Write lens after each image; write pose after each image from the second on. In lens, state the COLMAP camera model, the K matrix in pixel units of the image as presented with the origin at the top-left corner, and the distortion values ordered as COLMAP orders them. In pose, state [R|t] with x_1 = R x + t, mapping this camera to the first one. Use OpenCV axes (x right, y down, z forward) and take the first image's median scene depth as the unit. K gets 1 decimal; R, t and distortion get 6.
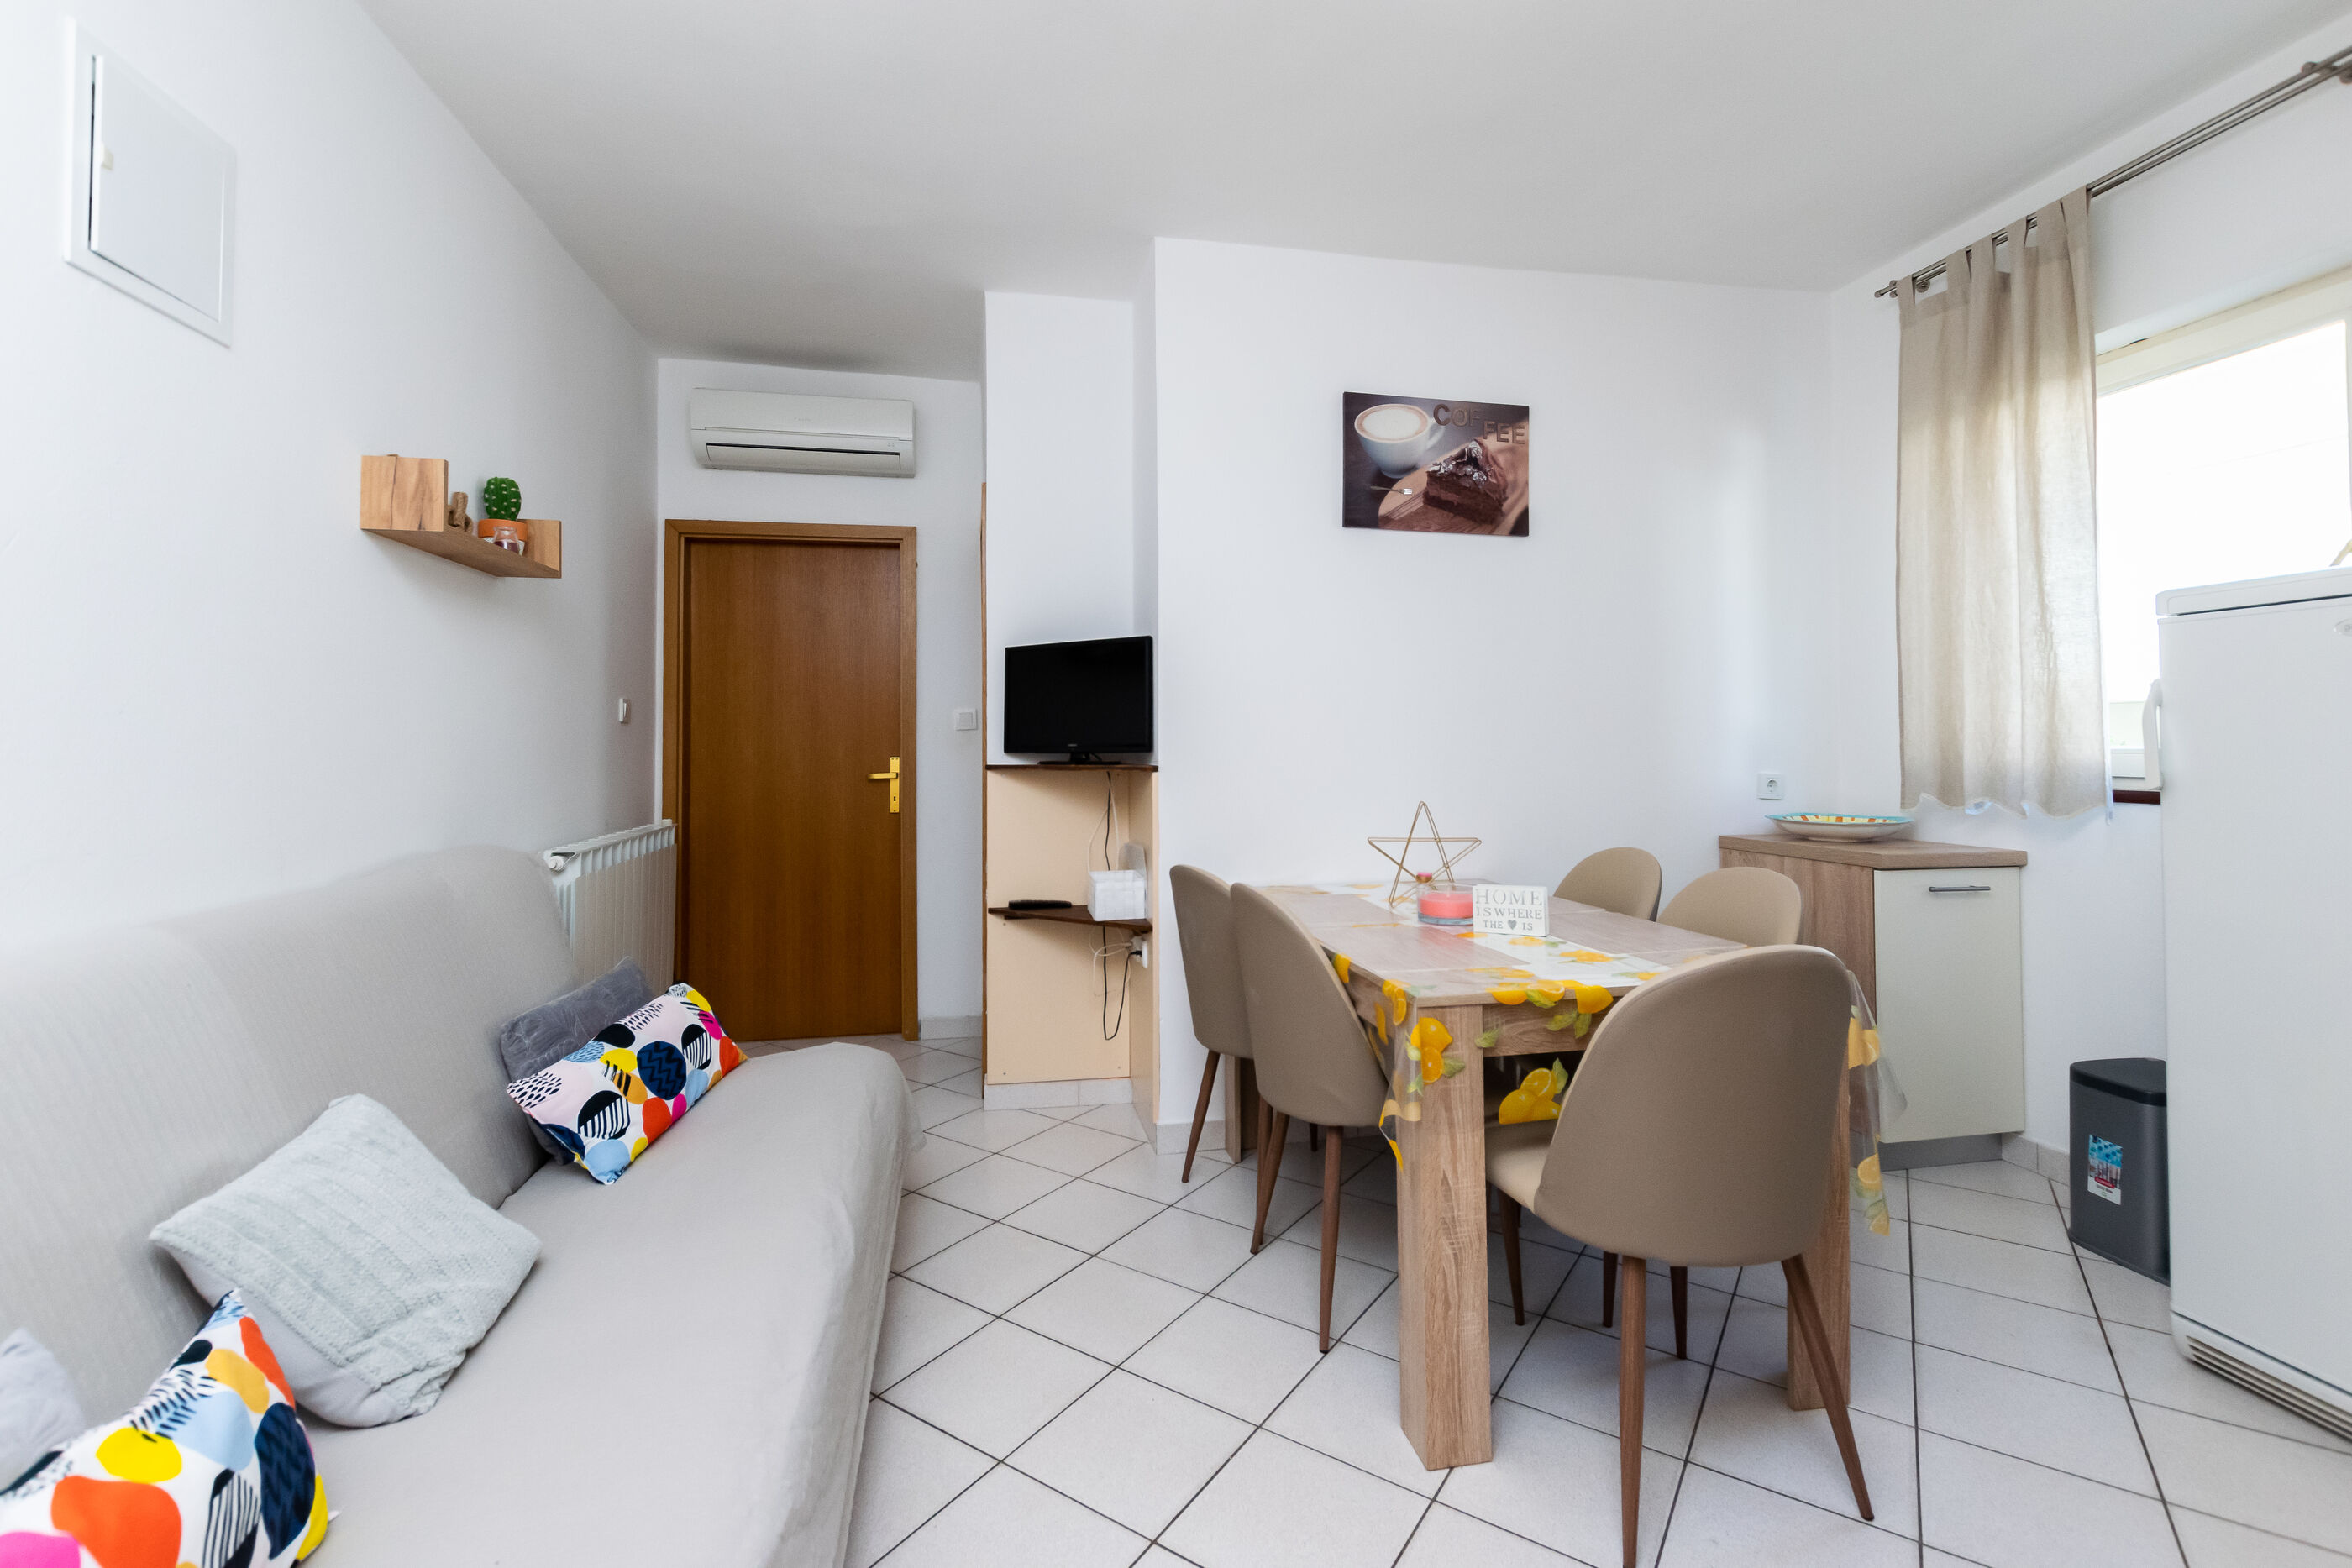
lens RADIAL K [[1024.1, 0, 1167.5], [0, 1024.1, 738.2], [0, 0, 1]] dist [0.003960, -0.000424]
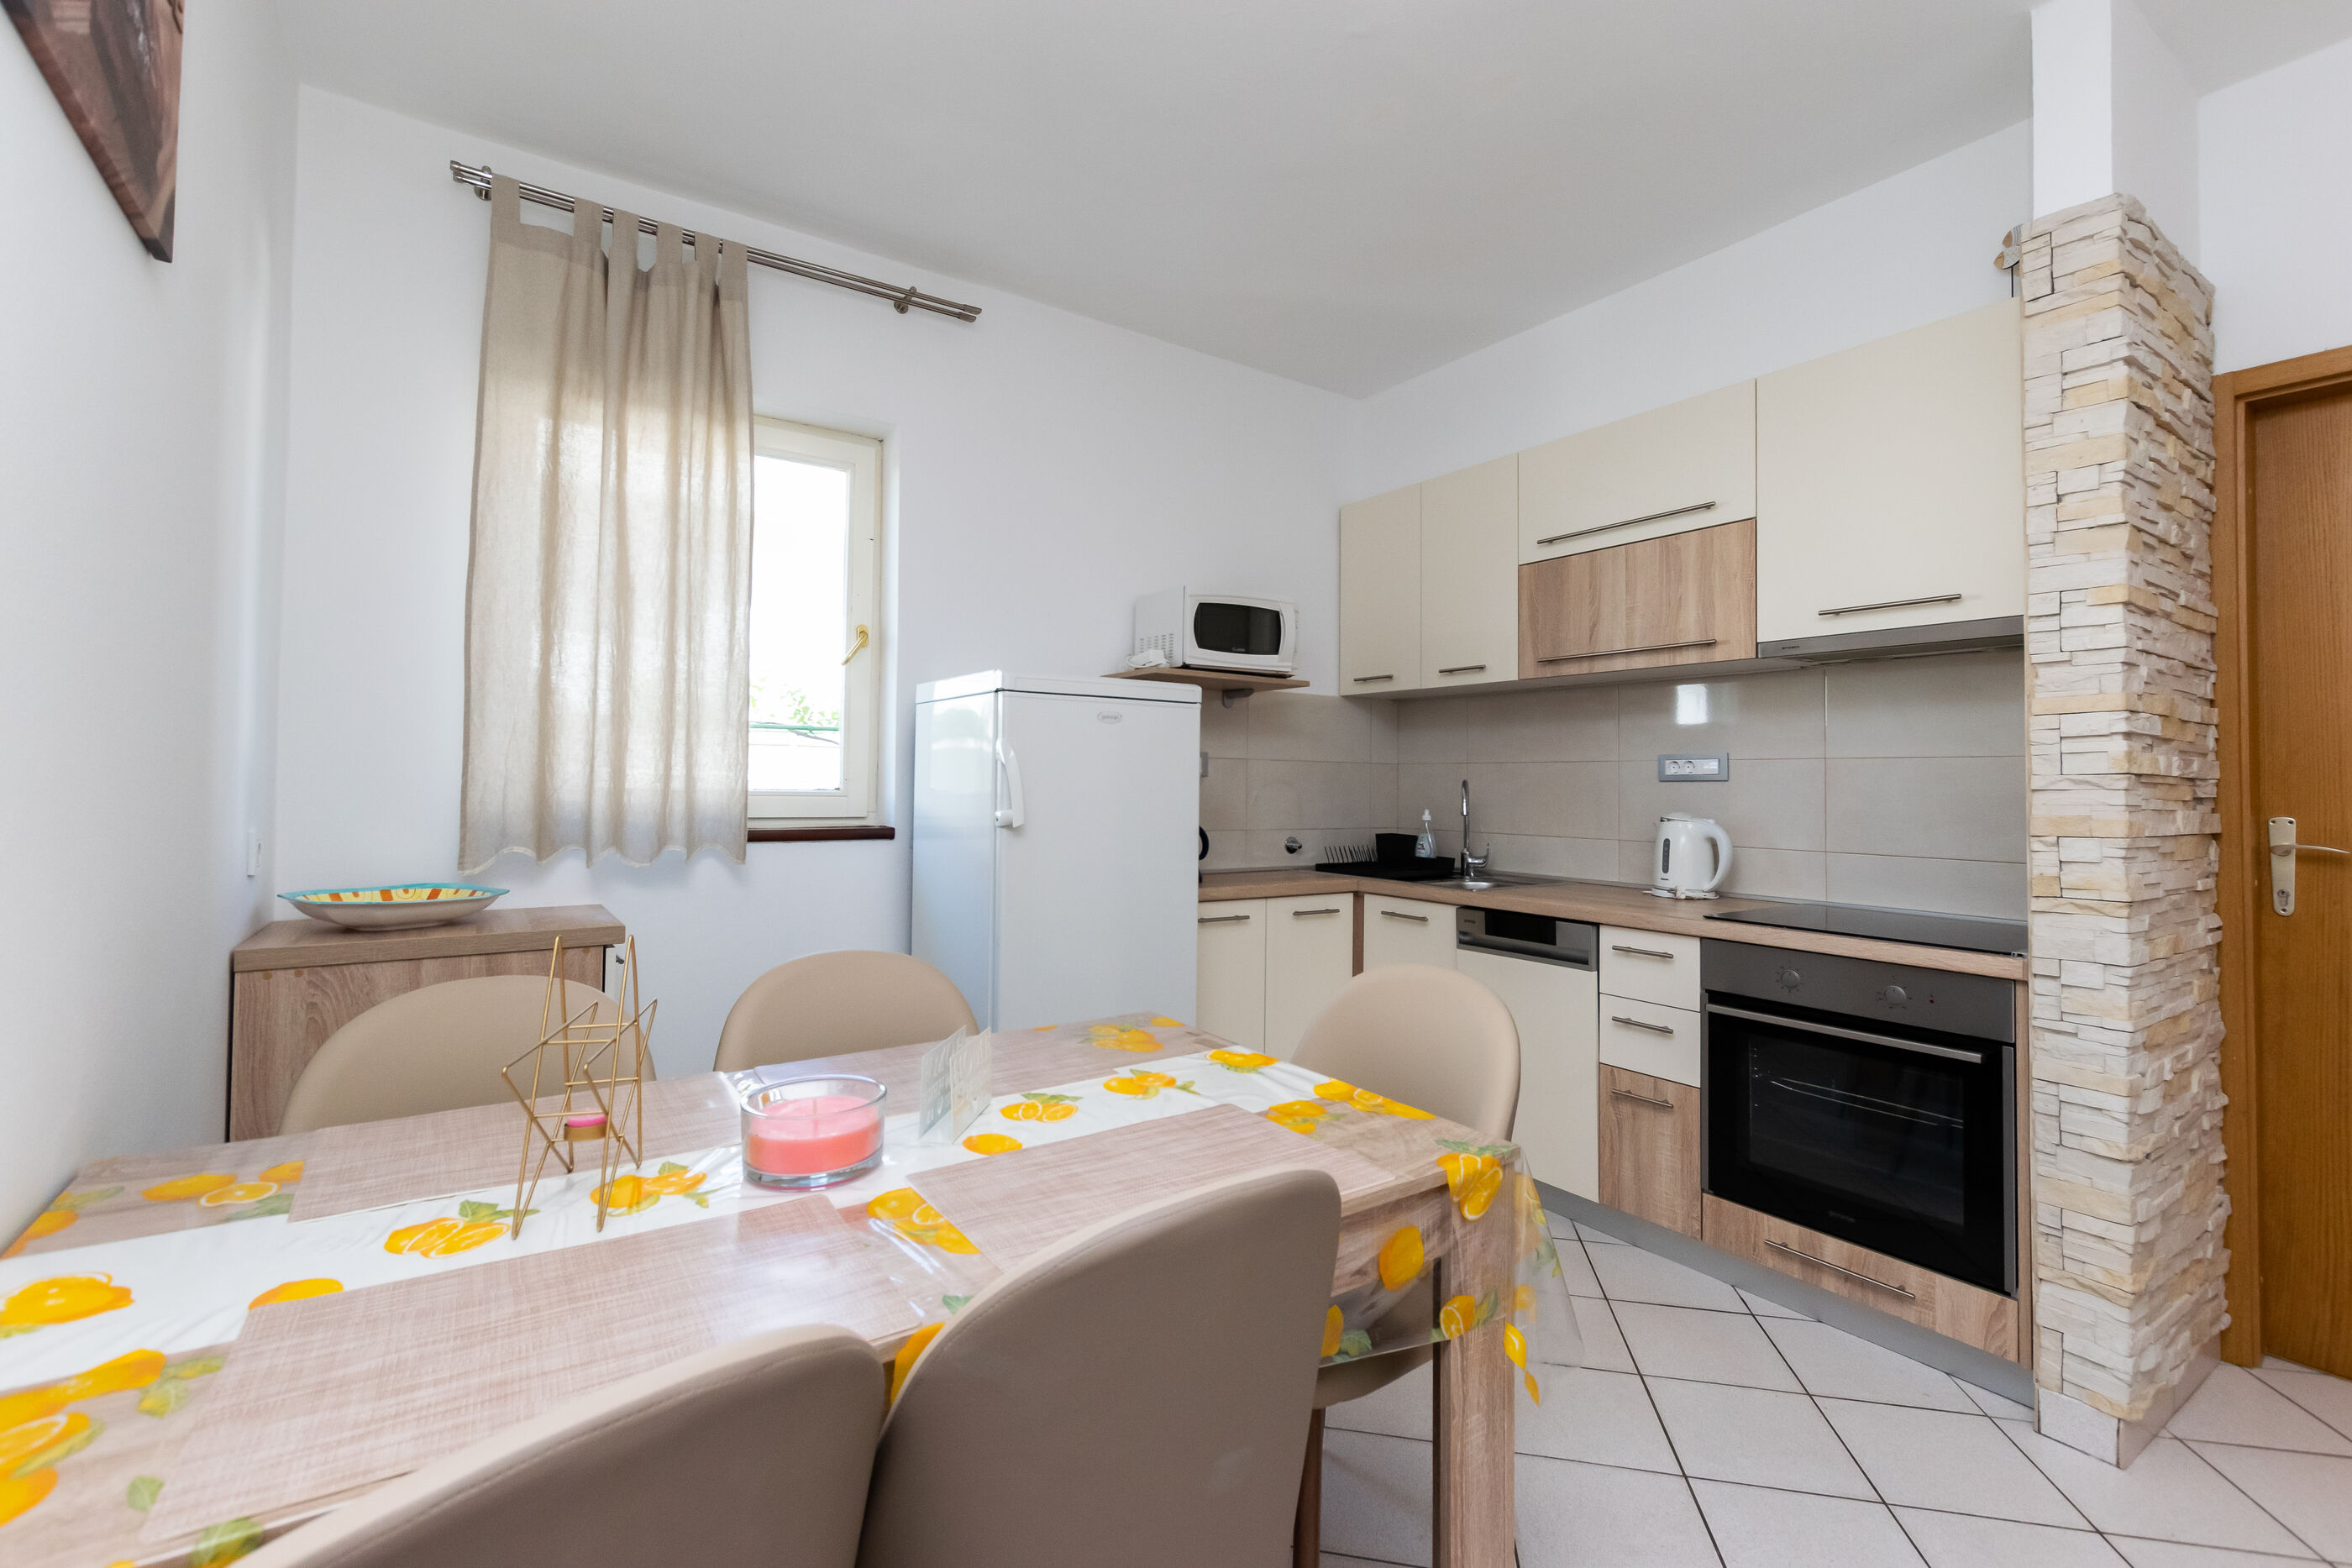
lens RADIAL K [[1024.1, 0, 1174.7], [0, 1024.1, 757.1], [0, 0, 1]] dist [0.003960, -0.000424]
pose [[-0.401726, 0.025294, 0.915411, -0.185123], [-0.020386, 0.999124, -0.036553, 0.003652], [-0.915533, -0.033346, -0.400858, 0.869216]]
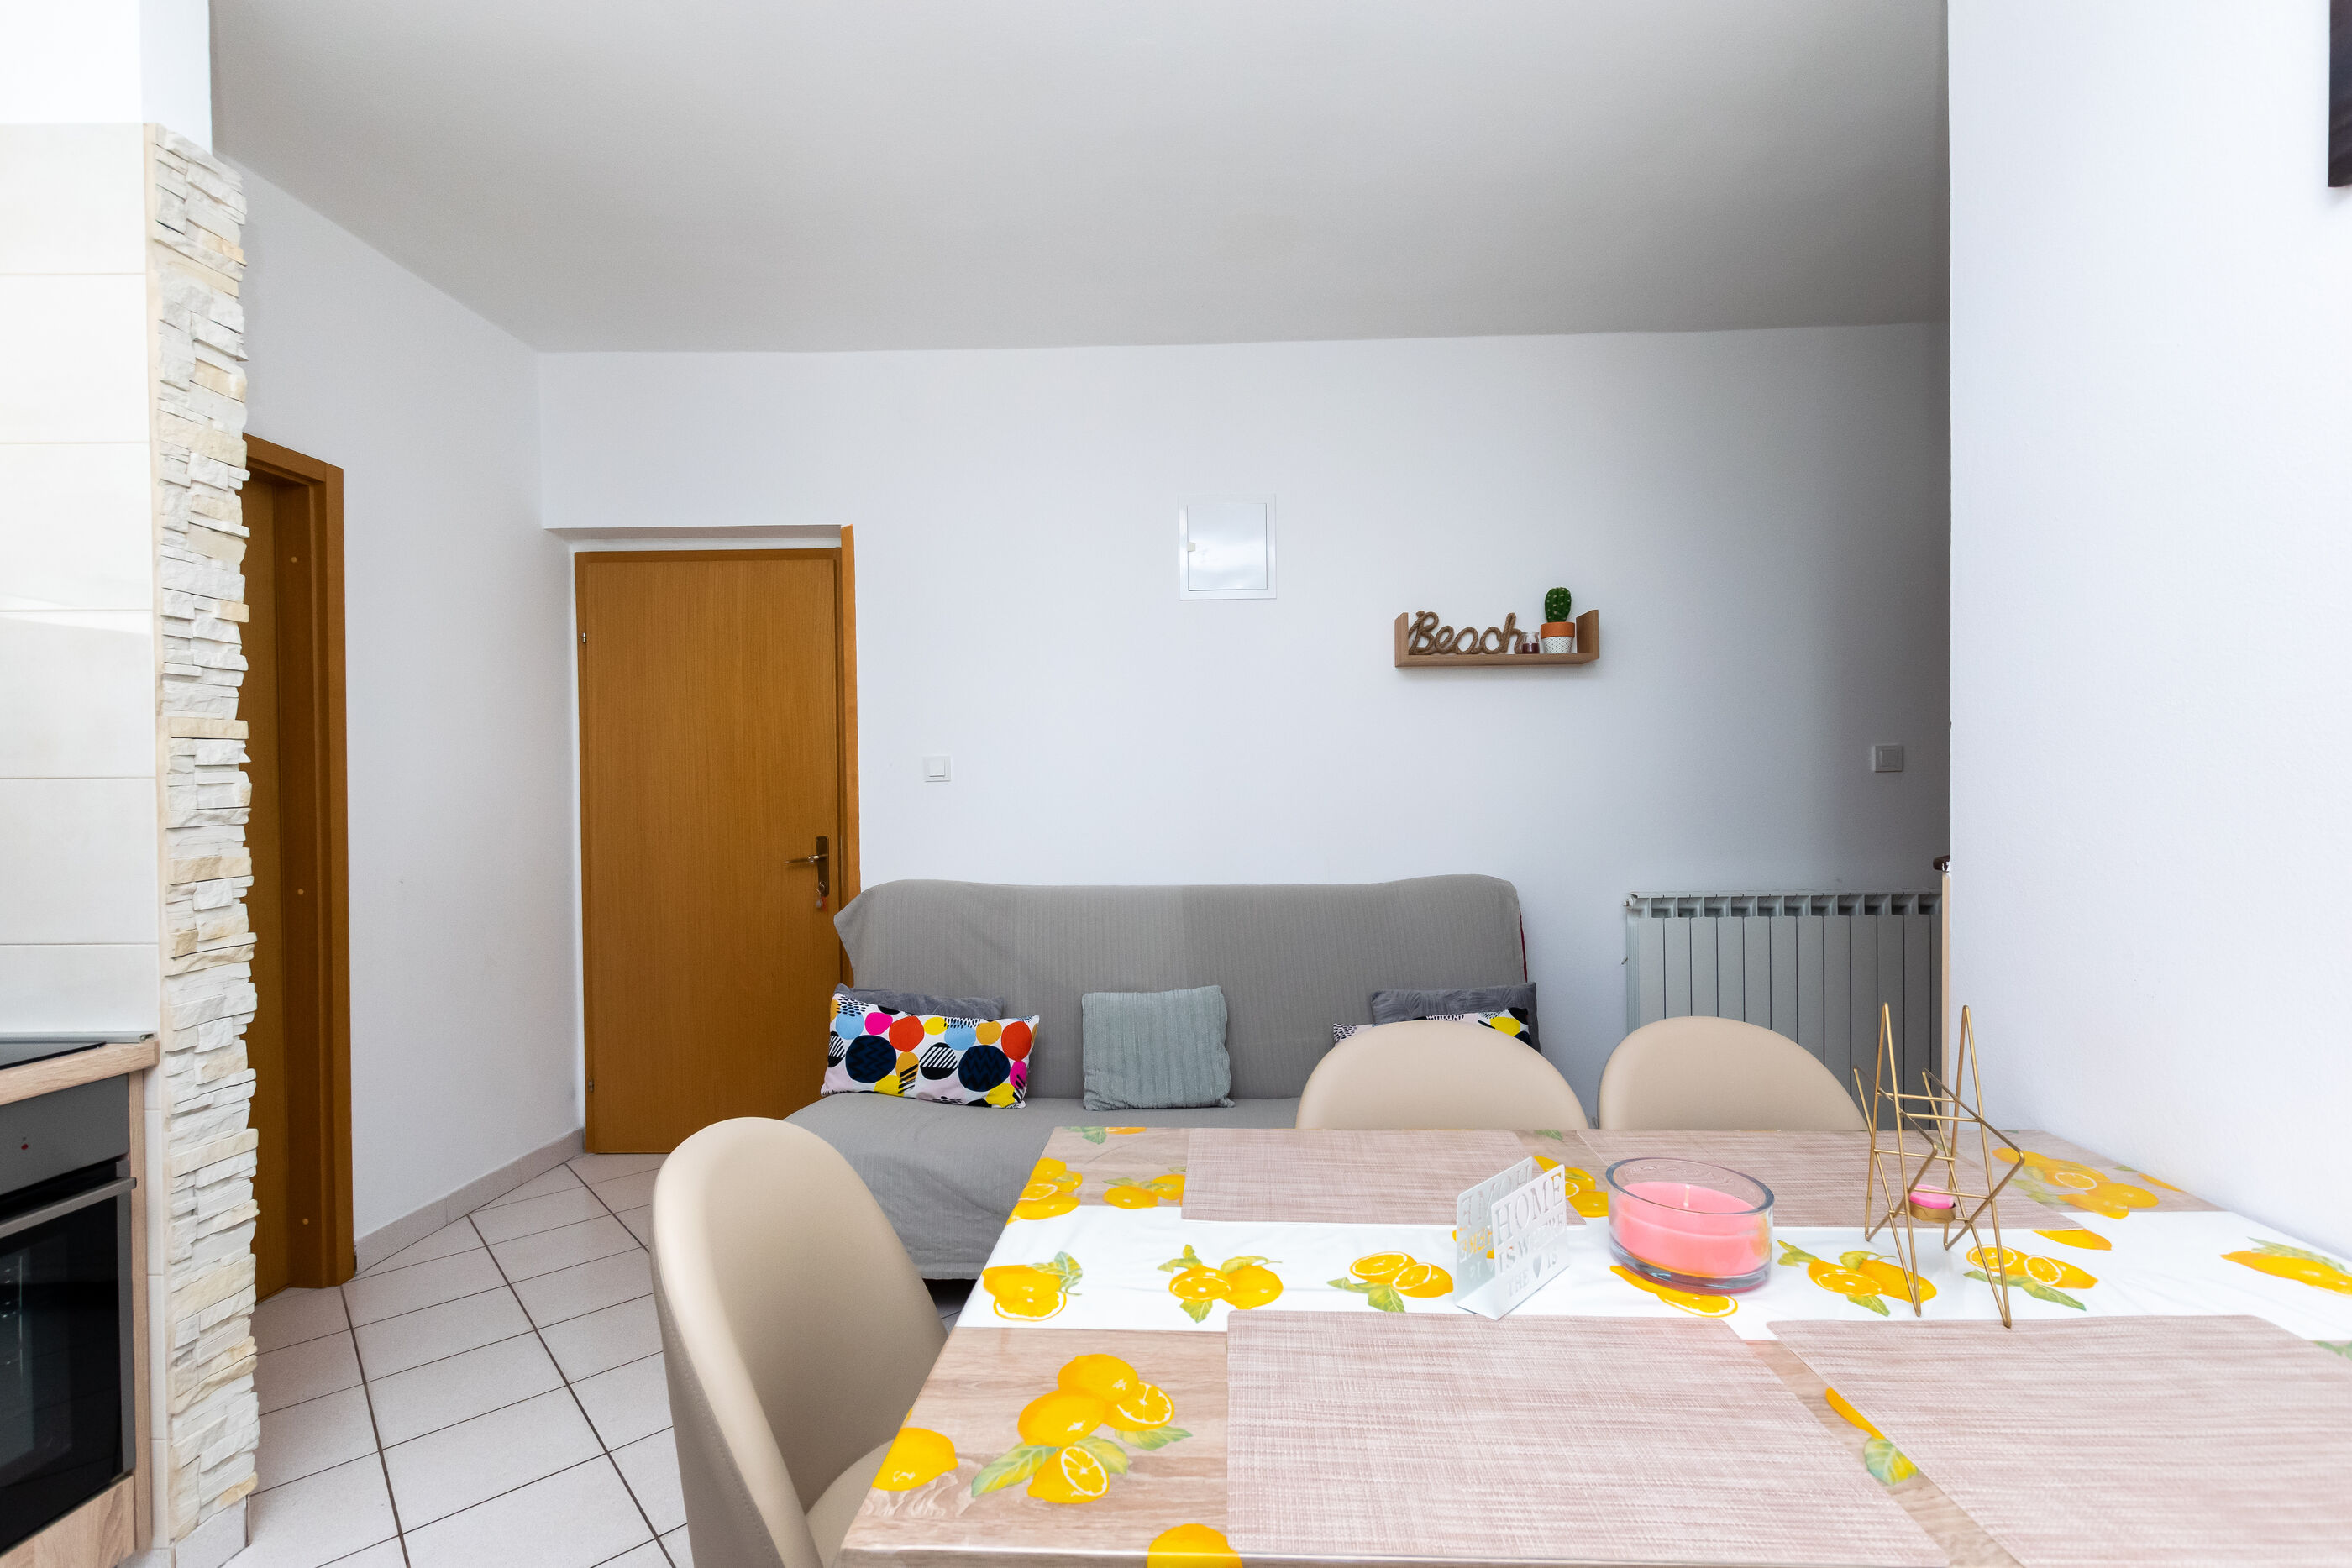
lens RADIAL K [[1024.1, 0, 1207.6], [0, 1024.1, 796.9], [0, 0, 1]] dist [0.003960, -0.000424]
pose [[-0.204400, 0.016285, -0.978752, 0.609213], [0.022723, 0.999671, 0.011887, -0.021370], [0.978624, -0.019810, -0.204703, 0.746315]]
